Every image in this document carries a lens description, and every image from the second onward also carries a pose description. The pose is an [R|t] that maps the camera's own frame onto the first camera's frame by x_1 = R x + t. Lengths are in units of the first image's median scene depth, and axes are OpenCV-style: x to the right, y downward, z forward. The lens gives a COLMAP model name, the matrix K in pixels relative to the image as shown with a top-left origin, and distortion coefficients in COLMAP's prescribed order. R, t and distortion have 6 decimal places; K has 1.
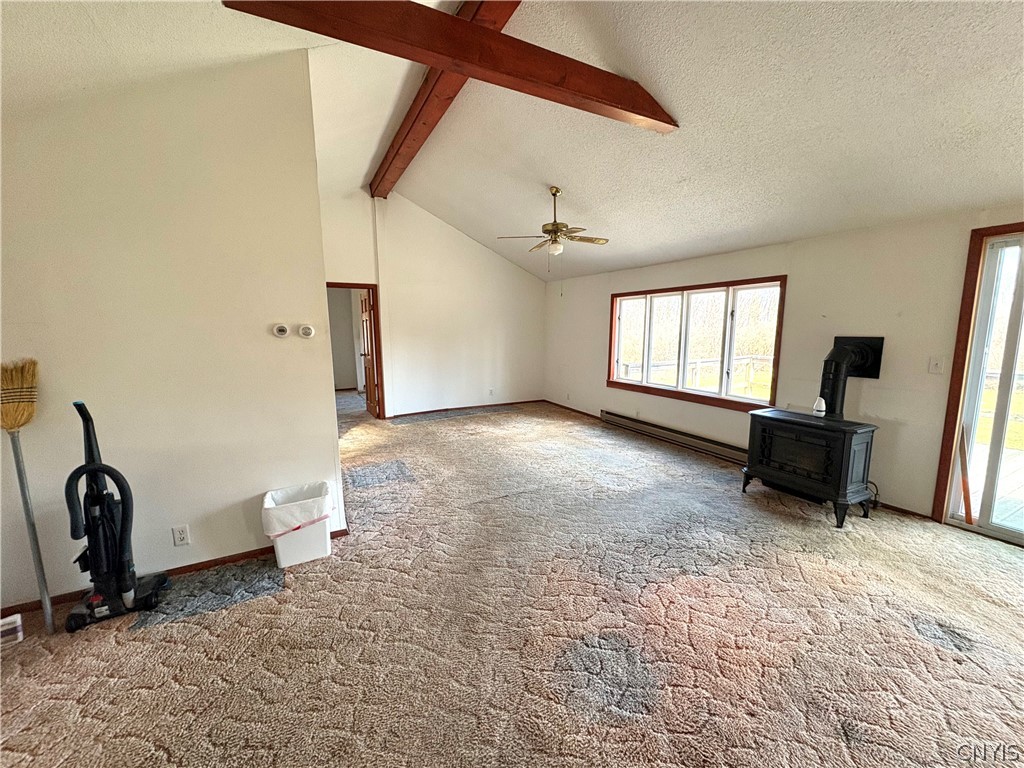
lens RADIAL K [[405.2, 0, 511.7], [0, 405.2, 385.9], [0, 0, 1]] dist [0.000829, 0.000557]
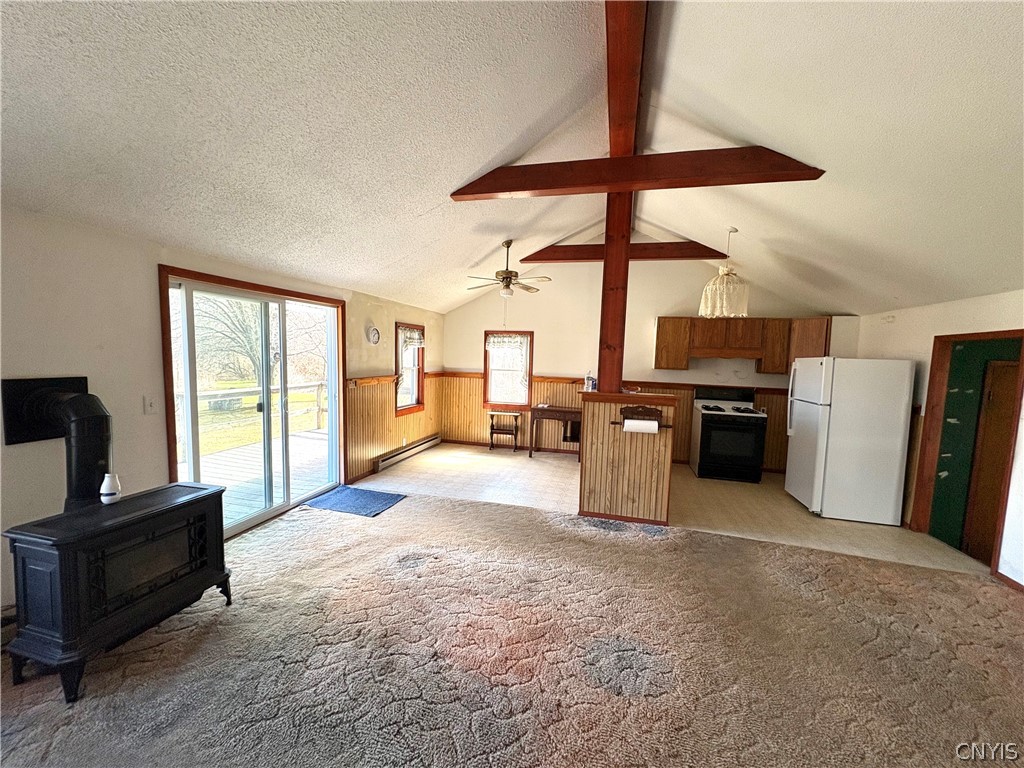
lens RADIAL K [[405.2, 0, 511.6], [0, 405.2, 384.1], [0, 0, 1]] dist [0.000829, 0.000557]
pose [[-0.738450, -0.054775, 0.672079, -0.093978], [0.079444, 0.982687, 0.167378, -0.115861], [-0.669612, 0.176993, -0.721314, 0.710844]]
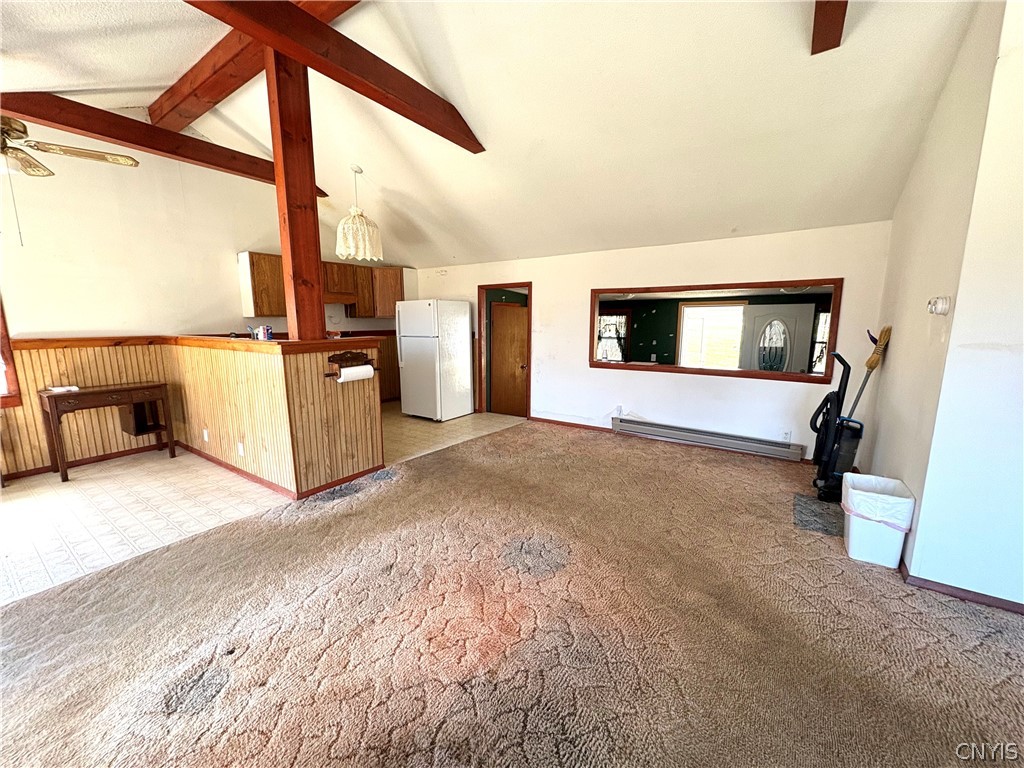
lens RADIAL K [[405.2, 0, 513.2], [0, 405.2, 384.5], [0, 0, 1]] dist [0.000829, 0.000557]
pose [[-0.886816, 0.095523, -0.452142, 0.331768], [-0.047888, 0.954140, 0.295504, -0.088825], [0.459635, 0.283710, -0.841573, 0.725177]]
